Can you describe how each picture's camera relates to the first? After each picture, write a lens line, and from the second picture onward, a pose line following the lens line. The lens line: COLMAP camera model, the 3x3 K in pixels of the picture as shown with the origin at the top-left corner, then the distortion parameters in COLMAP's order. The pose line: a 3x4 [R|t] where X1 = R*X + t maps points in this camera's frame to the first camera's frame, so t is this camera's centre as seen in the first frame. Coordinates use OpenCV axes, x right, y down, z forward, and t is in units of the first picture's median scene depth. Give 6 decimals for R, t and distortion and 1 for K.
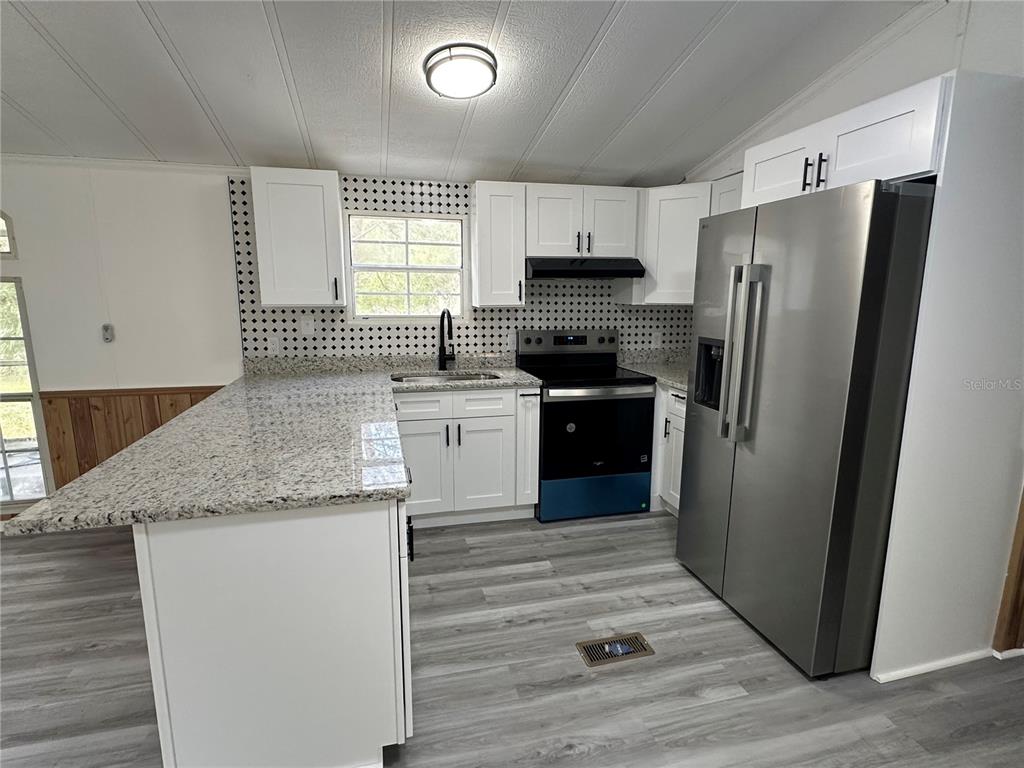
lens RADIAL K [[520.1, 0, 512.0], [0, 520.1, 384.0], [0, 0, 1]] dist [0.000474, 0.000338]
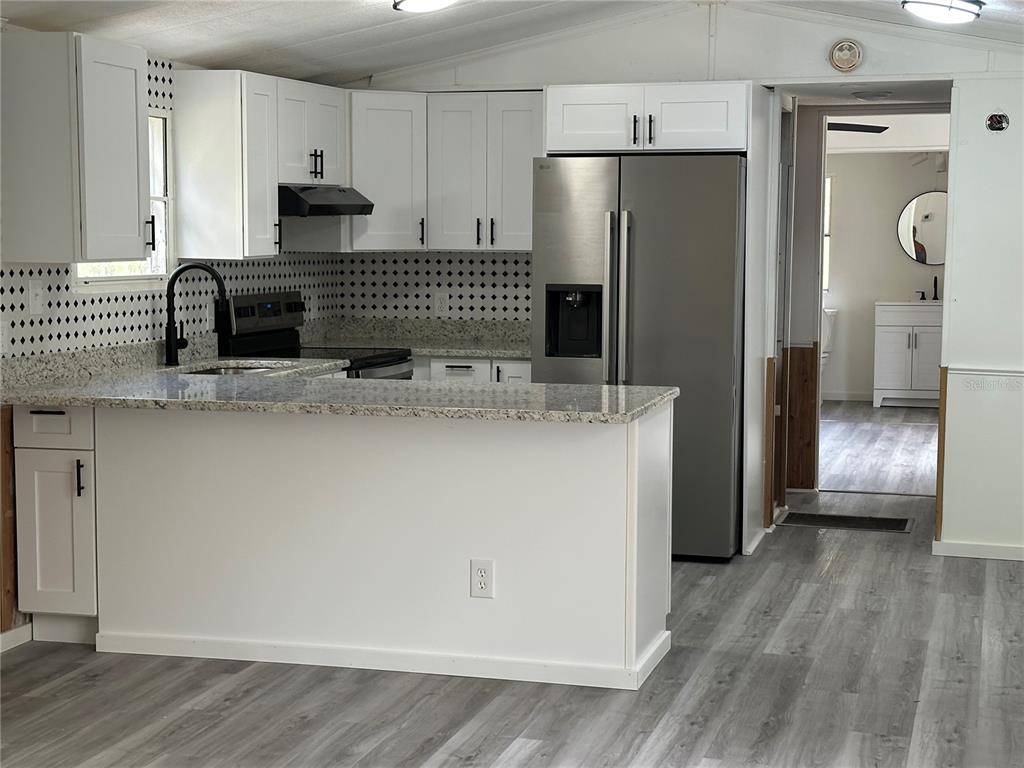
lens RADIAL K [[1701.1, 0, 512.0], [0, 1701.1, 384.0], [0, 0, 1]] dist [0.203527, -0.038248]
pose [[0.508670, -0.082657, 0.856985, -1.686612], [0.146226, 0.989214, 0.008617, 0.035367], [-0.848453, 0.120930, 0.515270, -0.354669]]
